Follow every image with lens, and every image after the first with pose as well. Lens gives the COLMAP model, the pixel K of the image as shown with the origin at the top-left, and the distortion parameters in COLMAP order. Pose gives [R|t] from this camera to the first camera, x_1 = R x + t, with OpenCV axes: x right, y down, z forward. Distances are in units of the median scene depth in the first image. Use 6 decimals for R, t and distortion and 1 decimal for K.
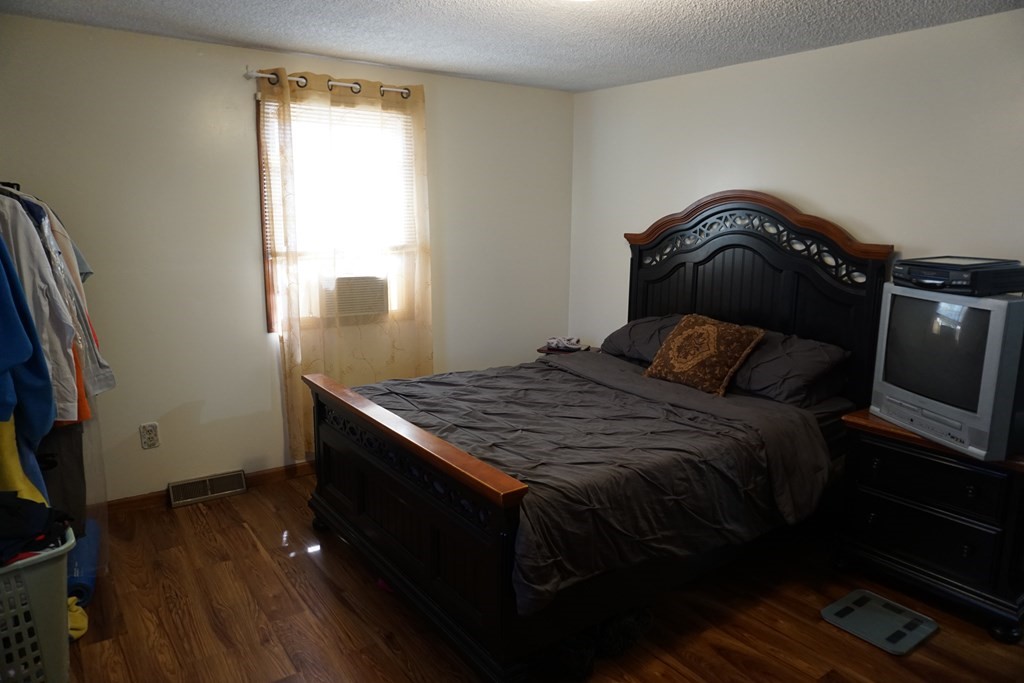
lens RADIAL K [[691.2, 0, 511.2], [0, 691.2, 339.4], [0, 0, 1]] dist [-0.015028, 0.020902]
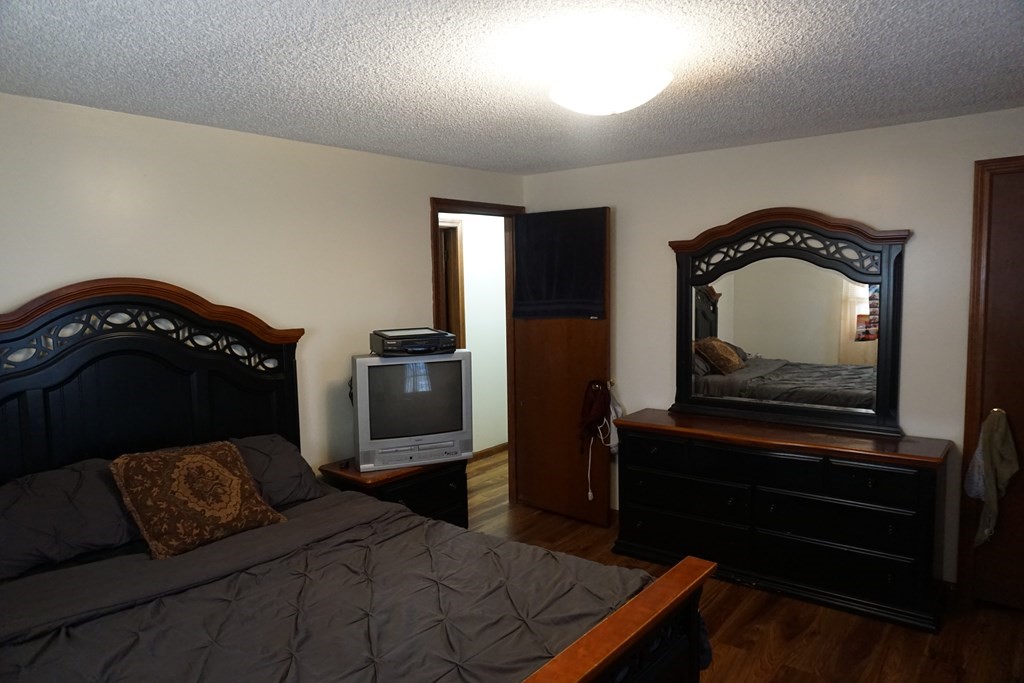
lens RADIAL K [[691.2, 0, 511.3], [0, 691.2, 343.4], [0, 0, 1]] dist [-0.015028, 0.020902]
pose [[-0.266130, -0.094448, 0.959299, -0.536966], [0.187624, 0.971079, 0.147658, -0.192273], [-0.945501, 0.219284, -0.240712, 0.859183]]
